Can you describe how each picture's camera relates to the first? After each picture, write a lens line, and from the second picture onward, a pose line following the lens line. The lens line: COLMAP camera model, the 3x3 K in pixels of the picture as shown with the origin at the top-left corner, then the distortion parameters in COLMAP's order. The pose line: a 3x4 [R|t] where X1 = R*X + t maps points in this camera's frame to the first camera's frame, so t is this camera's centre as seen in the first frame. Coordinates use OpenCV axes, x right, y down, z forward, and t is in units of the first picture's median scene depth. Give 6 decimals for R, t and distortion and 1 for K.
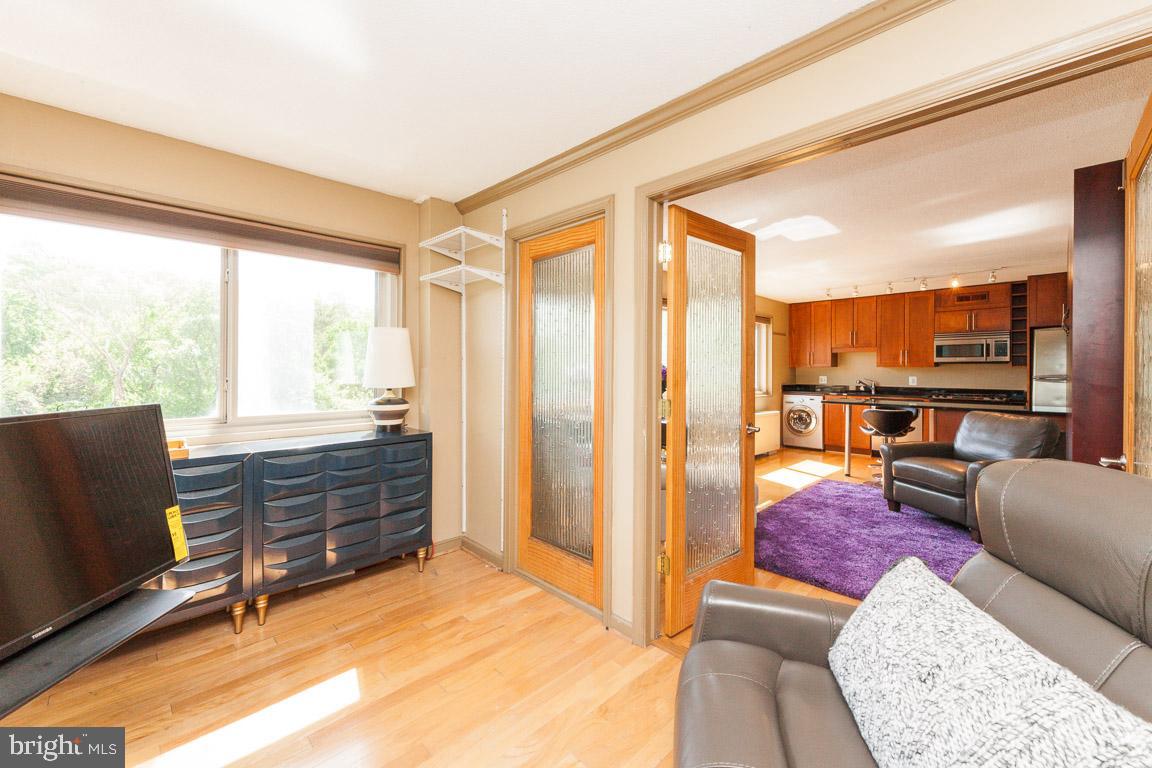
lens RADIAL K [[458.6, 0, 575.8], [0, 458.6, 371.8], [0, 0, 1]] dist [0.015111, -0.000064]
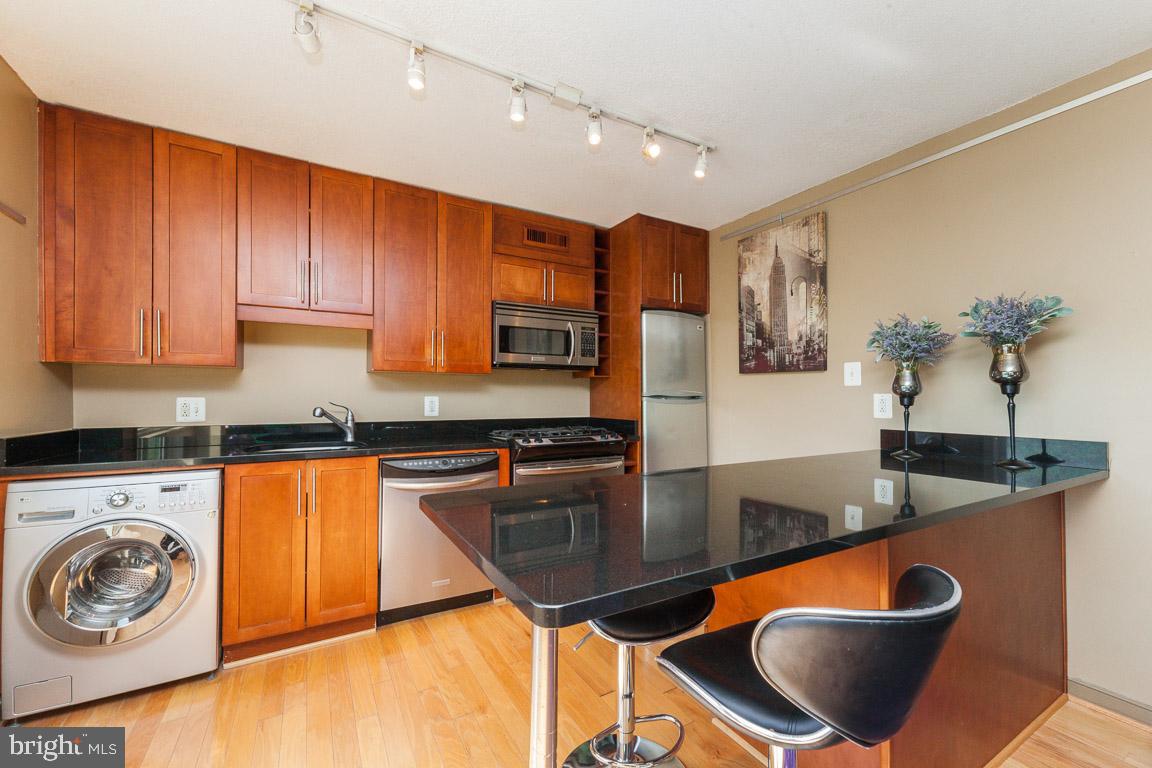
lens RADIAL K [[462.0, 0, 573.2], [0, 462.0, 393.5], [0, 0, 1]] dist [0.012724, -0.000117]
pose [[0.252972, 0.004039, 0.967465, 0.364856], [0.004072, 0.999978, -0.005240, 0.011401], [-0.967465, 0.005265, 0.252950, 0.822286]]
